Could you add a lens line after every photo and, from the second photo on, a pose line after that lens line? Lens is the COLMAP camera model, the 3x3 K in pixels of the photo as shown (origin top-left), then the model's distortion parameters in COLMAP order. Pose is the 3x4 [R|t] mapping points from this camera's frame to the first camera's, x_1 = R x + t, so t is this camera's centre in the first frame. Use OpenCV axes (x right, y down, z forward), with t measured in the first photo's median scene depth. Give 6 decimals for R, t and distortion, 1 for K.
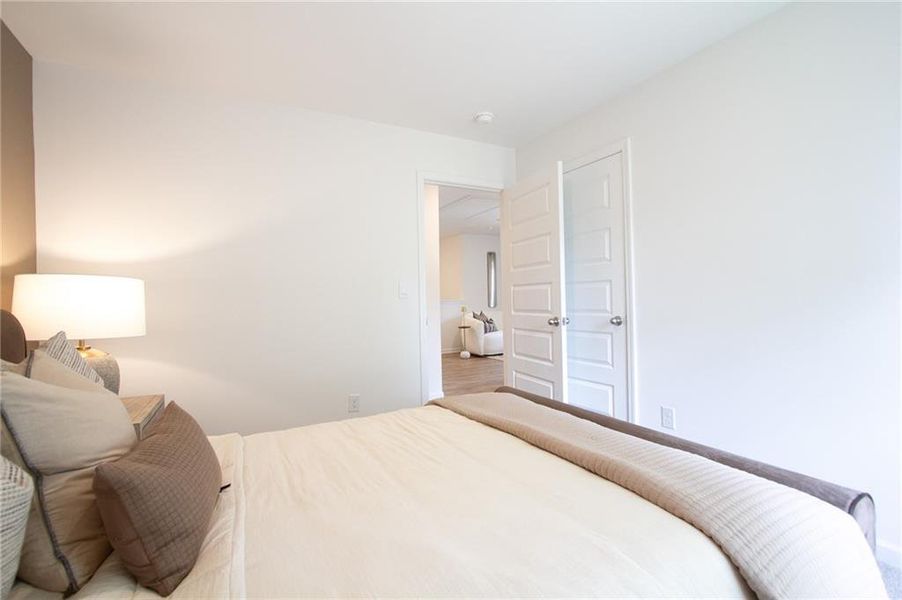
lens RADIAL K [[419.2, 0, 456.5], [0, 419.2, 301.9], [0, 0, 1]] dist [-0.013433, -0.000103]
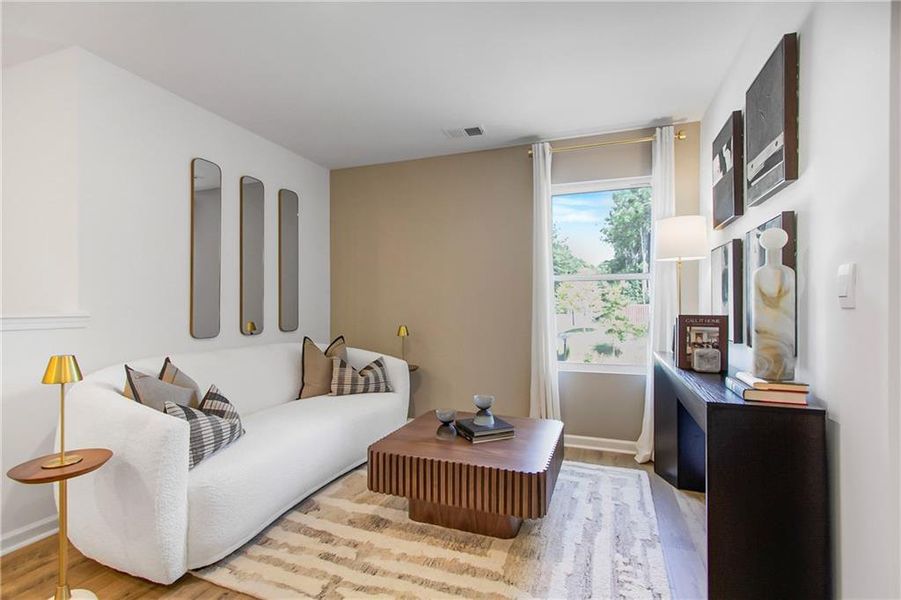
lens RADIAL K [[413.7, 0, 453.1], [0, 413.7, 304.0], [0, 0, 1]] dist [0.009355, -0.000065]
pose [[0.750257, 0.024325, 0.660699, 0.023011], [-0.007101, 0.999562, -0.028736, -0.006929], [-0.661108, 0.016868, 0.750101, 0.734775]]
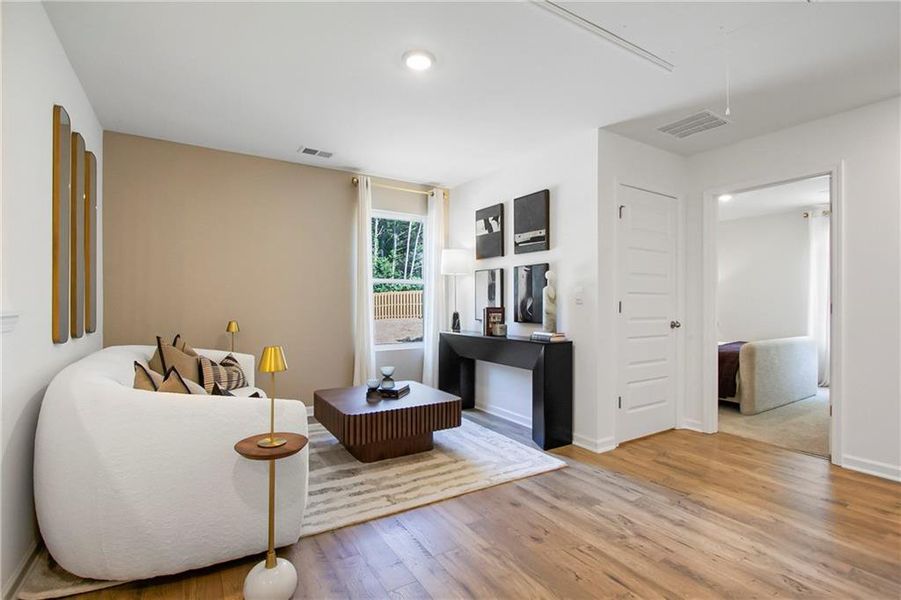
lens RADIAL K [[418.7, 0, 456.0], [0, 418.7, 301.9], [0, 0, 1]] dist [-0.013433, -0.000103]
pose [[-0.065280, 0.023381, 0.997593, -0.187983], [0.010599, 0.999685, -0.022737, -0.004075], [-0.997811, 0.009089, -0.065507, 0.907491]]
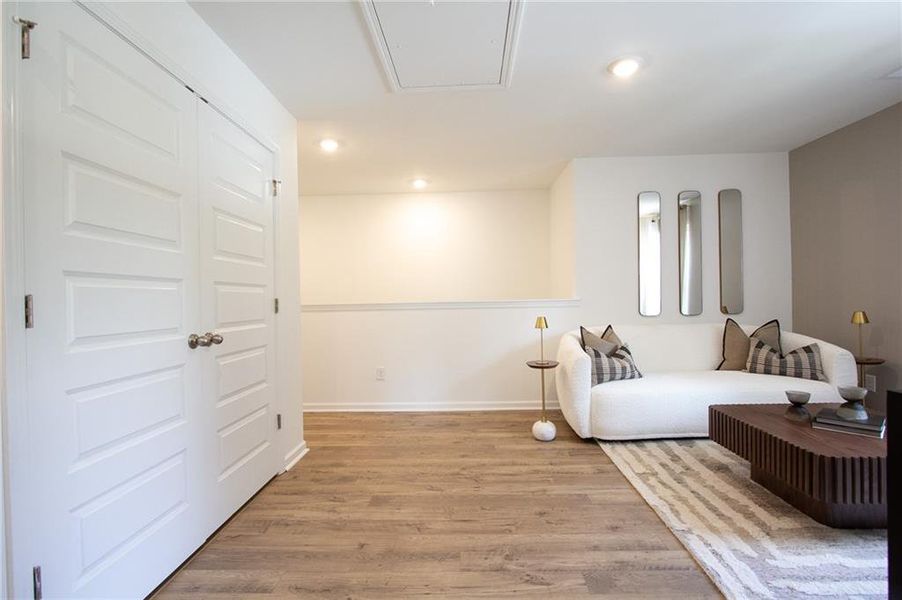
lens RADIAL K [[419.2, 0, 456.5], [0, 419.2, 301.9], [0, 0, 1]] dist [-0.013433, -0.000103]
pose [[0.867762, 0.009060, -0.496897, 0.150083], [-0.004581, 0.999937, 0.010232, -0.007015], [0.496958, -0.006602, 0.867749, 0.579120]]
